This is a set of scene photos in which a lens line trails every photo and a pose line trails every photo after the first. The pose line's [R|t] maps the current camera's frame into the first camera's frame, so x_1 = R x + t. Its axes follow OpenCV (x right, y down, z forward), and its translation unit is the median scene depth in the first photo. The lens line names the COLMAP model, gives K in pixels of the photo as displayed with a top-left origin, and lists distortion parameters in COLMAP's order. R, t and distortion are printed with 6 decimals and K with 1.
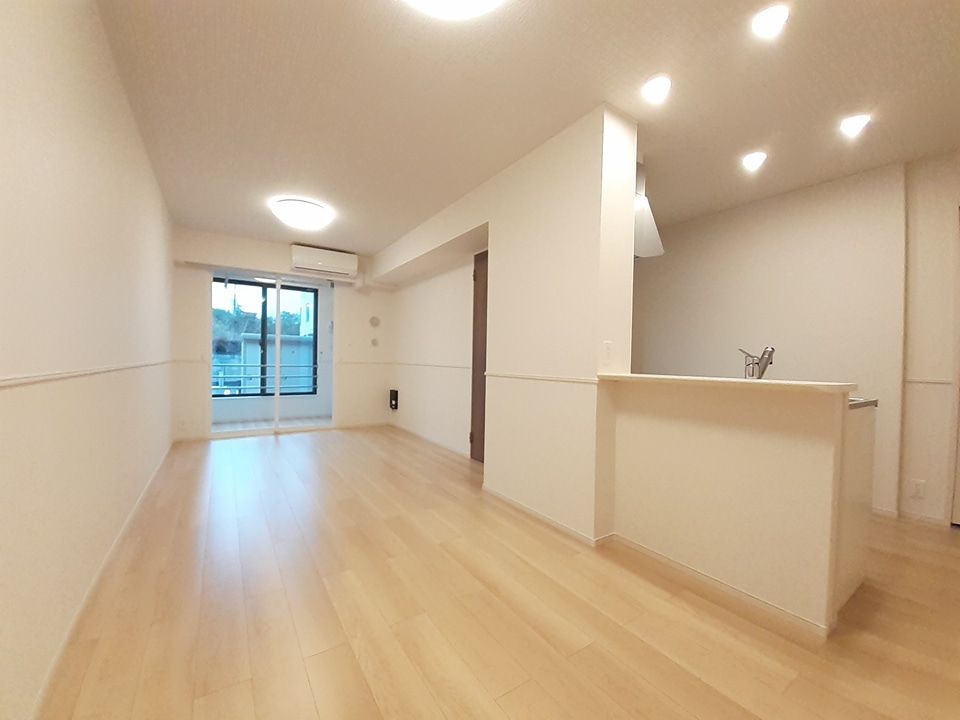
lens RADIAL K [[382.6, 0, 480.0], [0, 382.6, 360.0], [0, 0, 1]] dist [0.000142, 0.000010]
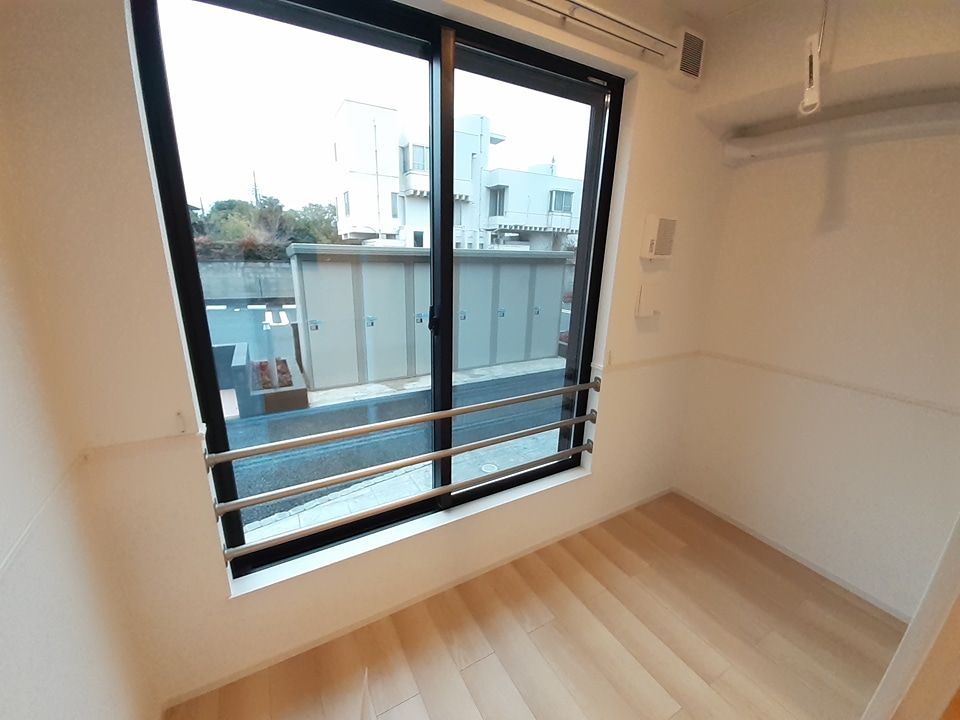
lens RADIAL K [[382.6, 0, 480.0], [0, 382.6, 360.0], [0, 0, 1]] dist [0.000142, 0.000010]
pose [[0.997496, 0.022065, -0.067191, -0.164021], [-0.003840, 0.965576, 0.260092, -0.026137], [0.070617, -0.259183, 0.963243, 0.239110]]
